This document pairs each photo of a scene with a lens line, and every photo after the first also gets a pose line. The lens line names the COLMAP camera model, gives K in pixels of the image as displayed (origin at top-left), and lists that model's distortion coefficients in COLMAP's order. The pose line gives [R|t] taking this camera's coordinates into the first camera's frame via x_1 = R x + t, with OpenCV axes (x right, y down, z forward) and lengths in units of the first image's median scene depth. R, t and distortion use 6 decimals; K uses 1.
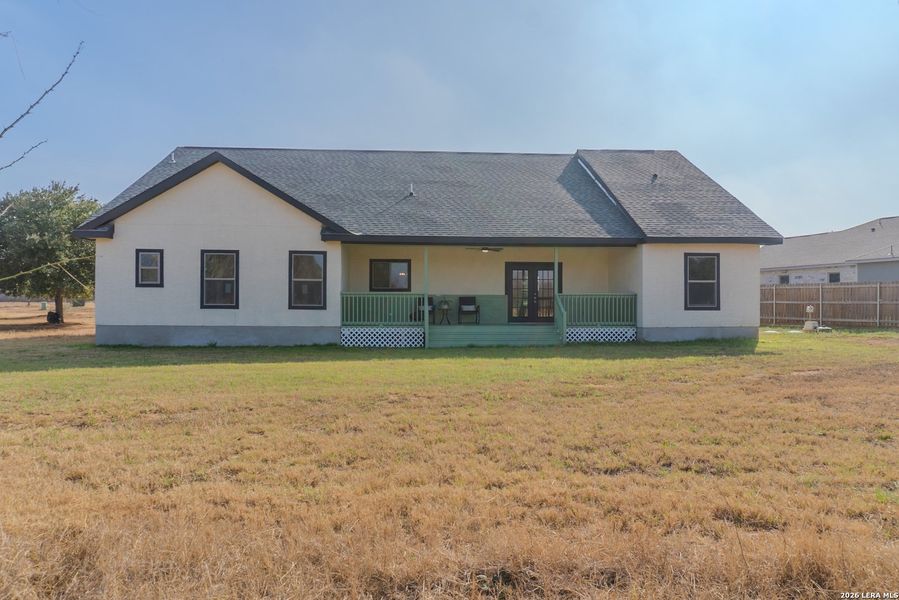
lens RADIAL K [[605.4, 0, 449.9], [0, 605.4, 301.0], [0, 0, 1]] dist [-0.010874, -0.010823]
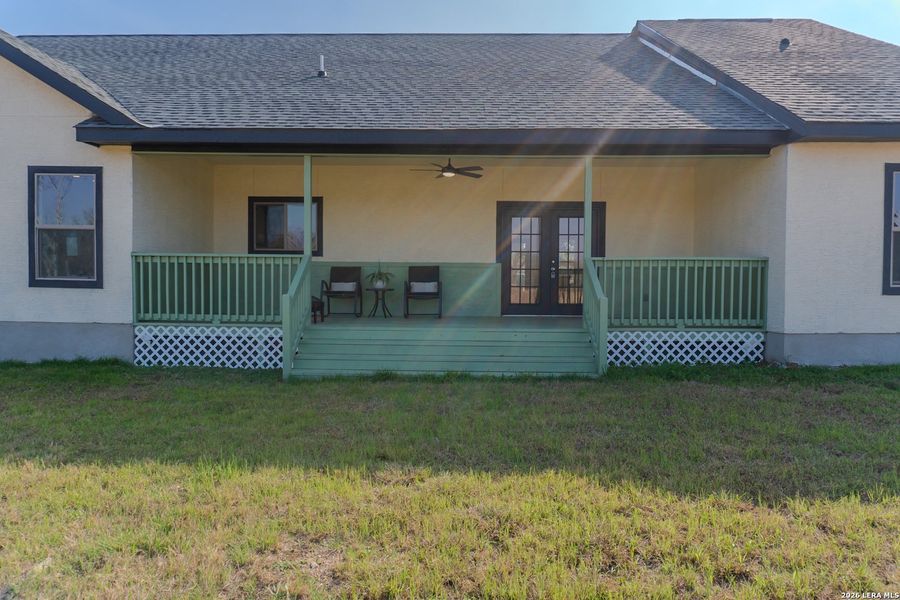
lens RADIAL K [[606.0, 0, 449.5], [0, 606.0, 298.4], [0, 0, 1]] dist [-0.010874, -0.010823]
pose [[0.996366, 0.008195, -0.084781, 0.109208], [-0.005635, 0.999522, 0.030389, 0.005755], [0.084990, -0.029801, 0.995936, 0.525686]]
